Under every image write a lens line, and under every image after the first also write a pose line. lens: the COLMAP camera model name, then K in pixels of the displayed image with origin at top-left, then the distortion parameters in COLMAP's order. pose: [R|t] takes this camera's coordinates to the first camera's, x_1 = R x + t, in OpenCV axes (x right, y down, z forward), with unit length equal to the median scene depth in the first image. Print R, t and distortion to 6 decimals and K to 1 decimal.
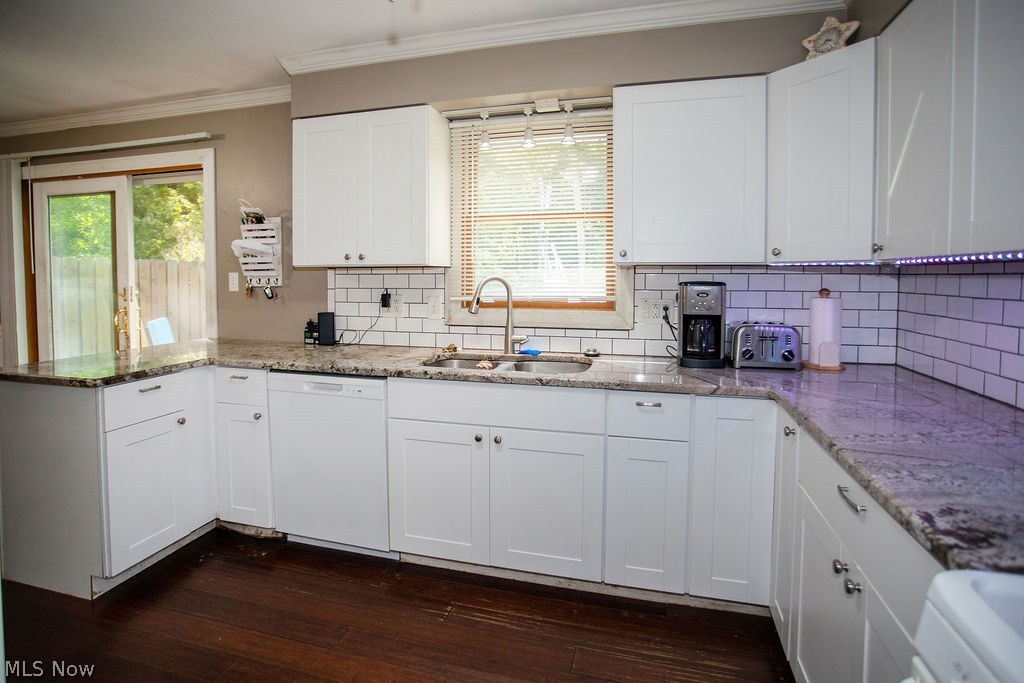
lens RADIAL K [[536.0, 0, 504.7], [0, 536.0, 287.3], [0, 0, 1]] dist [-0.061590, 0.022674]
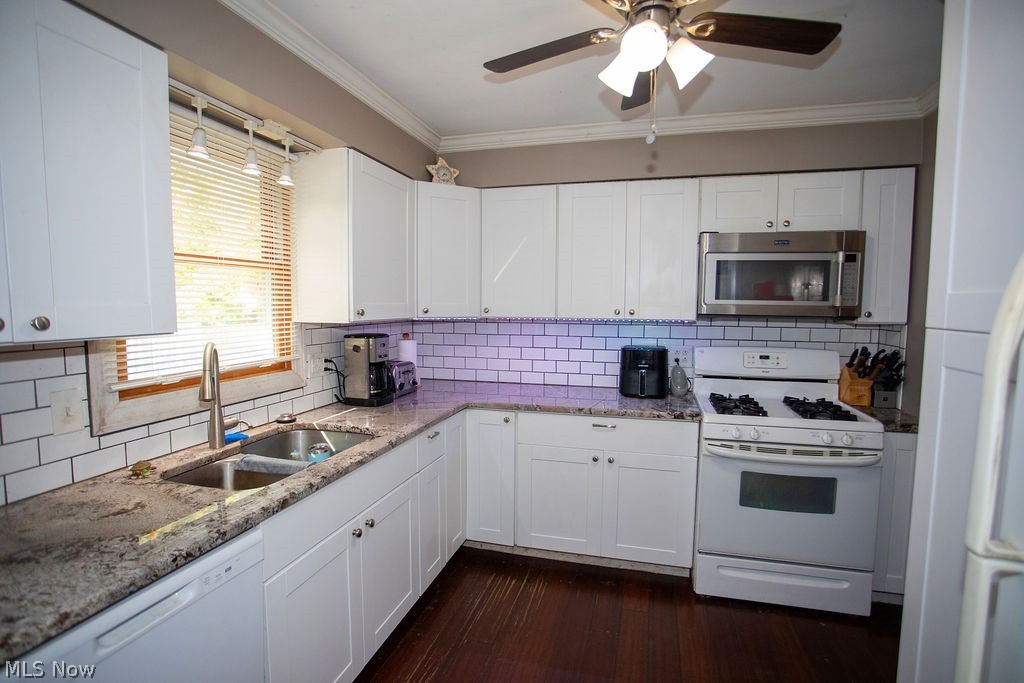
lens RADIAL K [[500.2, 0, 511.0], [0, 500.2, 339.7], [0, 0, 1]] dist [-0.048572, 0.001613]
pose [[-0.011772, -0.071395, 0.997379, -0.636440], [0.022886, 0.997167, 0.071650, -0.059996], [-0.999669, 0.023669, -0.010105, 0.587669]]
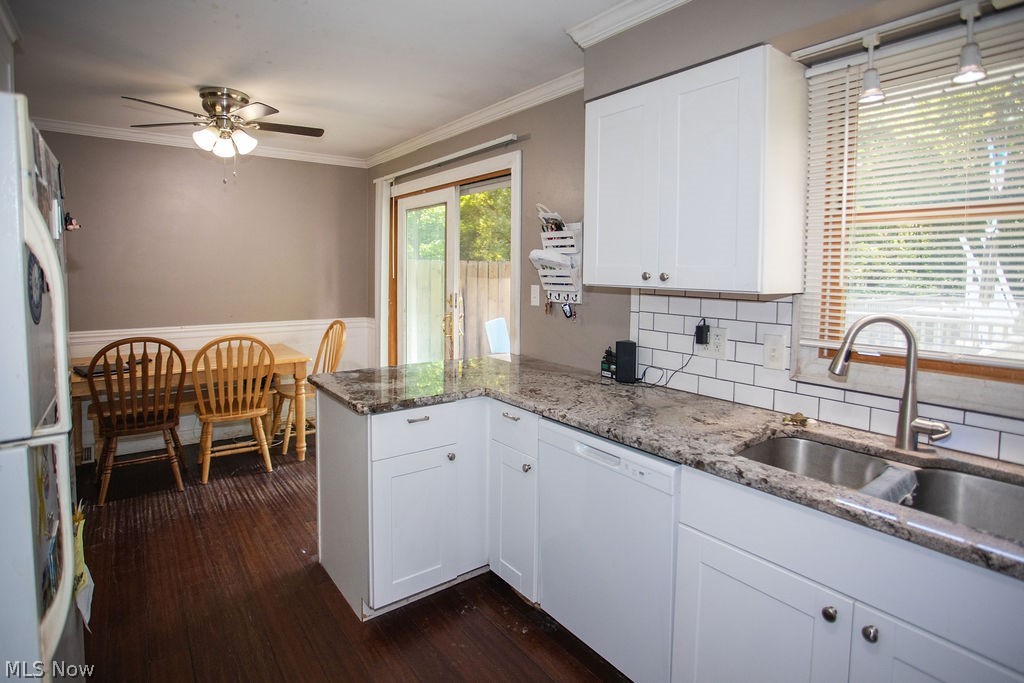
lens RADIAL K [[536.0, 0, 493.9], [0, 536.0, 287.9], [0, 0, 1]] dist [-0.061590, 0.022674]
pose [[0.788673, 0.036031, -0.613756, -0.005290], [-0.029708, 0.999349, 0.020492, -0.047678], [0.614094, 0.002072, 0.789230, 0.272848]]
